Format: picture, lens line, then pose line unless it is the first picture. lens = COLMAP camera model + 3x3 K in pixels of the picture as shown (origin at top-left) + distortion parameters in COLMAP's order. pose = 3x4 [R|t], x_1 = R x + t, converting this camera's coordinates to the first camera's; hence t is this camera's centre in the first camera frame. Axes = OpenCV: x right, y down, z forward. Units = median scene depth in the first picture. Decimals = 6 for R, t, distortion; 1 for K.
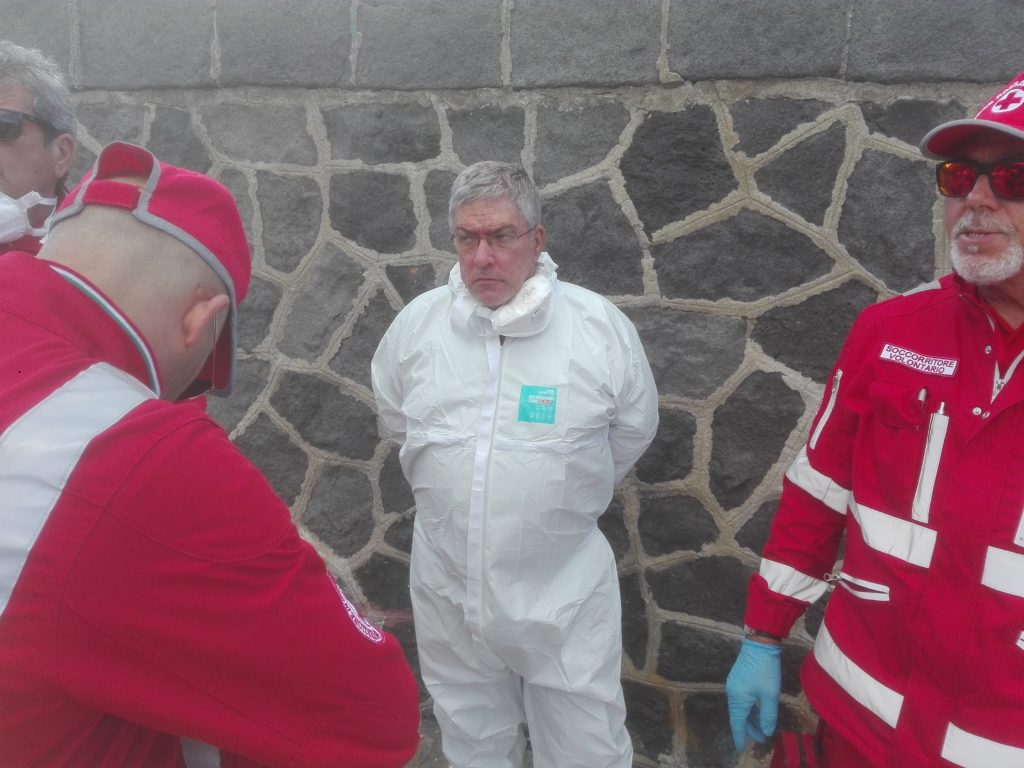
lens RADIAL K [[792.5, 0, 512.0], [0, 792.5, 384.0], [0, 0, 1]] dist [0.046808, -0.088413]
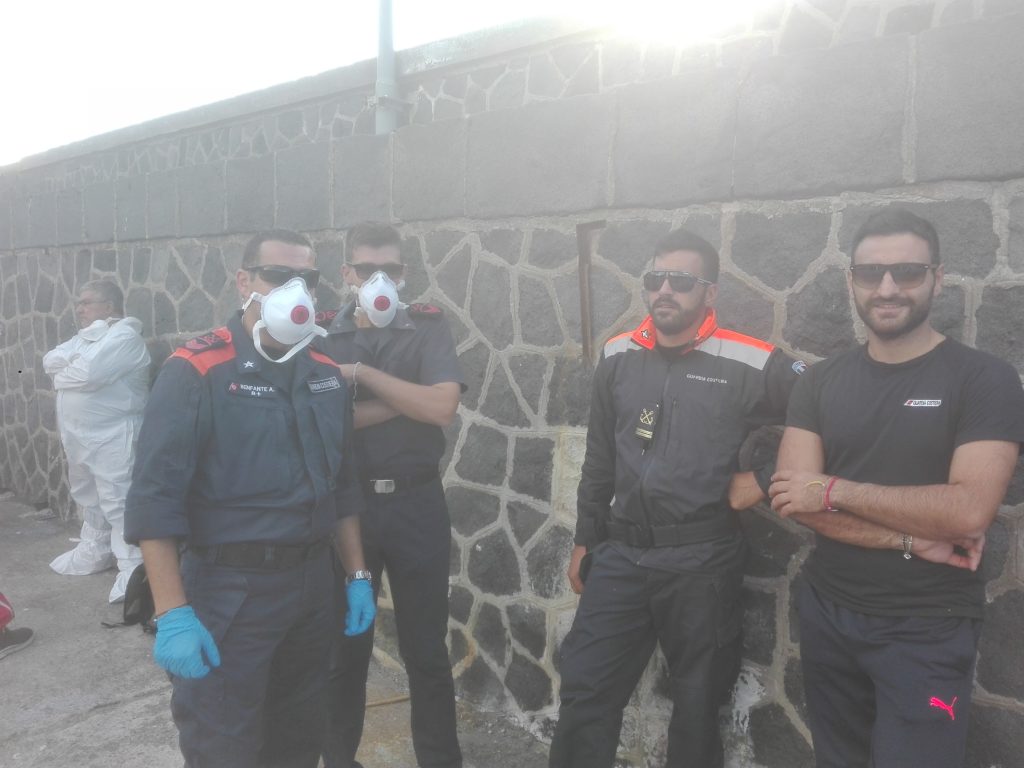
lens RADIAL K [[792.5, 0, 512.0], [0, 792.5, 384.0], [0, 0, 1]] dist [0.046808, -0.088413]
pose [[0.914433, 0.007935, -0.404659, 1.110769], [-0.032321, 0.998046, -0.053467, 0.031417], [0.403444, 0.061971, 0.912903, -0.387453]]
